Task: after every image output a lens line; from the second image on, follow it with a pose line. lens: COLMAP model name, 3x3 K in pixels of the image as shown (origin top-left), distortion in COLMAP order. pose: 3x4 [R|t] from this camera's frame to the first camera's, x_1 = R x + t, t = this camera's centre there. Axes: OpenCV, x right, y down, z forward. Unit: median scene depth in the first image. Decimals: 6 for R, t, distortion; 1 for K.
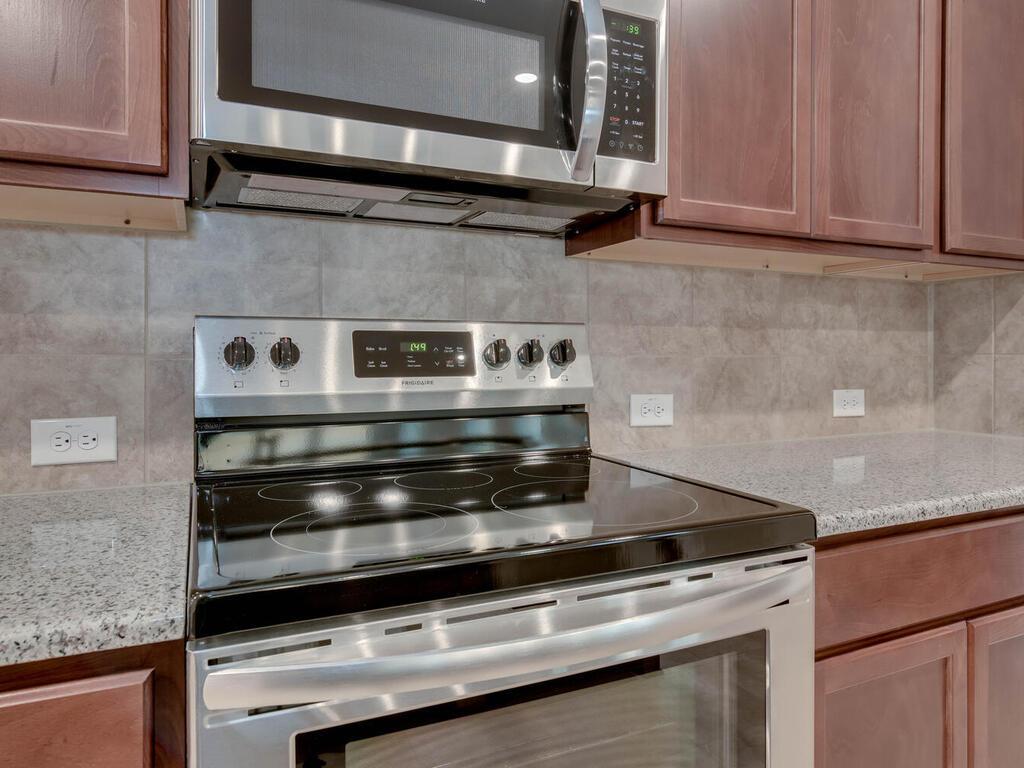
lens RADIAL K [[613.3, 0, 487.3], [0, 613.3, 359.5], [0, 0, 1]] dist [-0.005262, 0.003298]
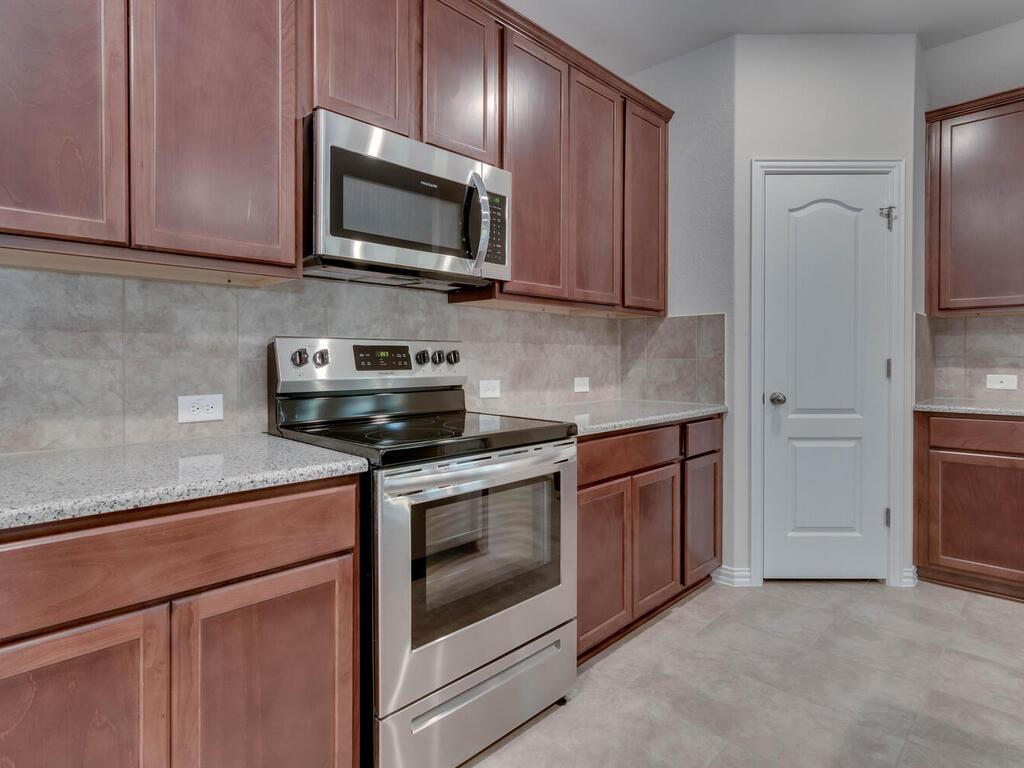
lens RADIAL K [[565.0, 0, 496.8], [0, 565.0, 361.5], [0, 0, 1]] dist [0.005301, -0.000793]
pose [[0.917935, -0.001254, 0.396730, -0.447495], [0.001958, 0.999997, -0.001371, 0.004622], [-0.396727, 0.002036, 0.917934, -0.643776]]
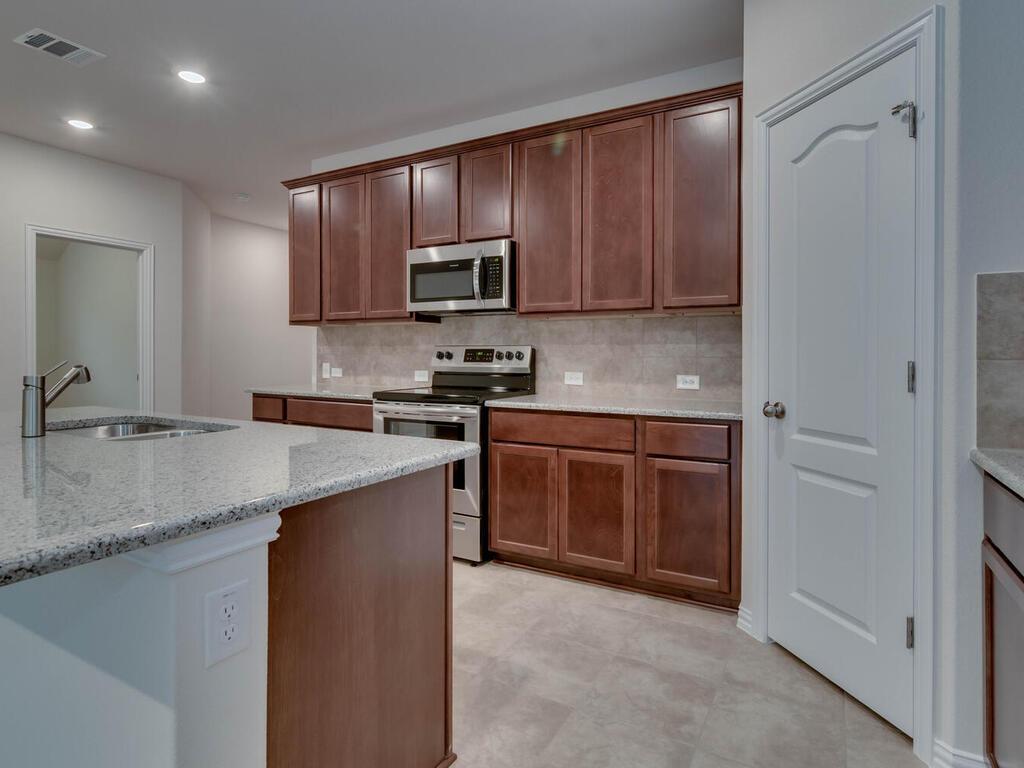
lens RADIAL K [[565.0, 0, 537.3], [0, 565.0, 353.3], [0, 0, 1]] dist [0.005301, -0.000793]
pose [[0.639951, 0.002725, -0.768411, 2.335351], [-0.009068, 0.999951, -0.004006, -0.011437], [0.768363, 0.009531, 0.639944, -0.705125]]
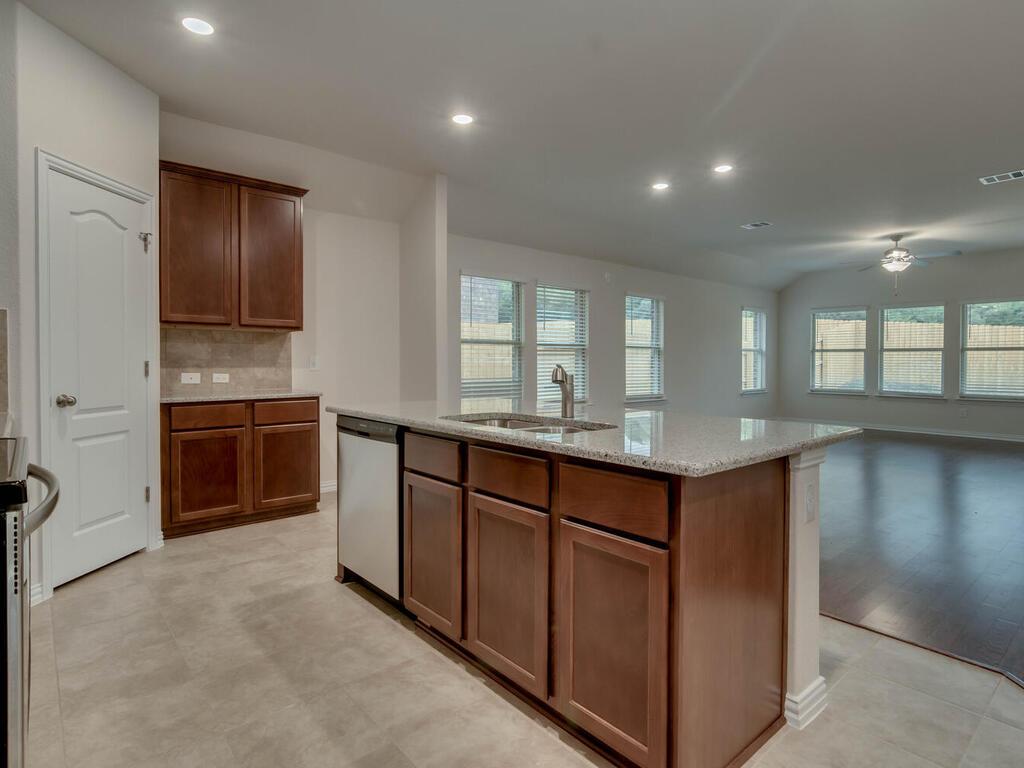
lens RADIAL K [[565.0, 0, 512.7], [0, 565.0, 370.6], [0, 0, 1]] dist [0.005301, -0.000793]
pose [[-0.318334, -0.012185, 0.947900, -1.199501], [0.009588, 0.999825, 0.016073, 0.013967], [-0.947930, 0.014205, -0.318161, 0.019258]]
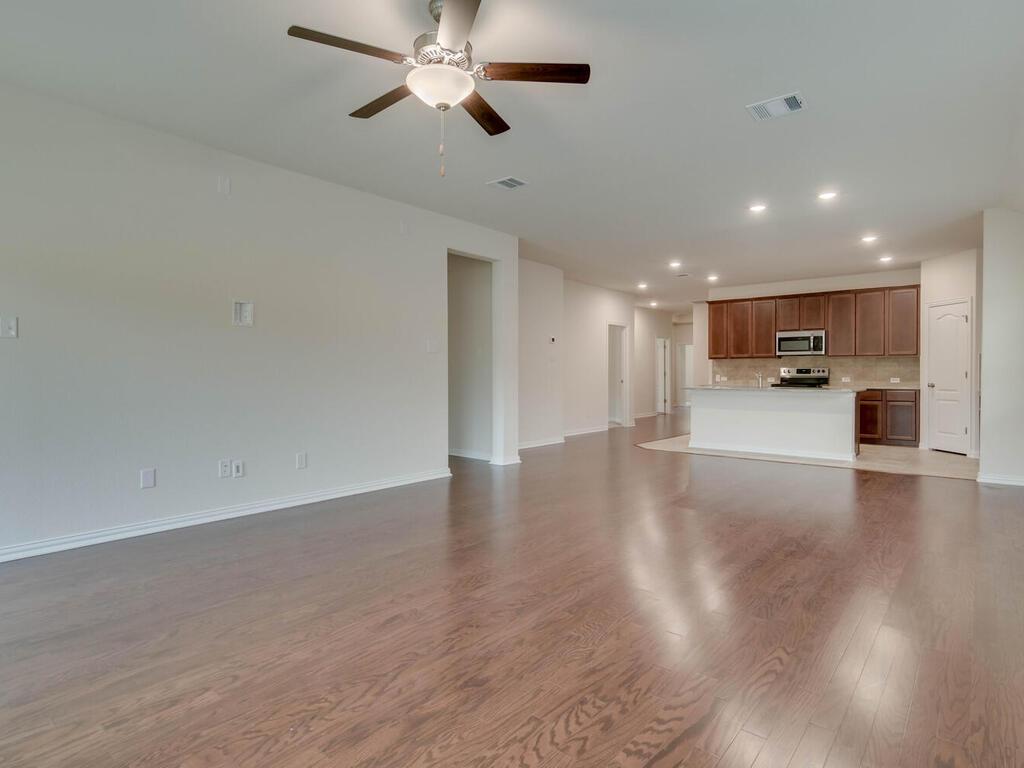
lens RADIAL K [[565.0, 0, 533.3], [0, 565.0, 378.0], [0, 0, 1]] dist [0.005301, -0.000793]
pose [[0.498093, 0.009061, -0.867076, 4.794121], [-0.010197, 0.999937, 0.004592, 0.085820], [0.867064, 0.006554, 0.498154, -6.176334]]
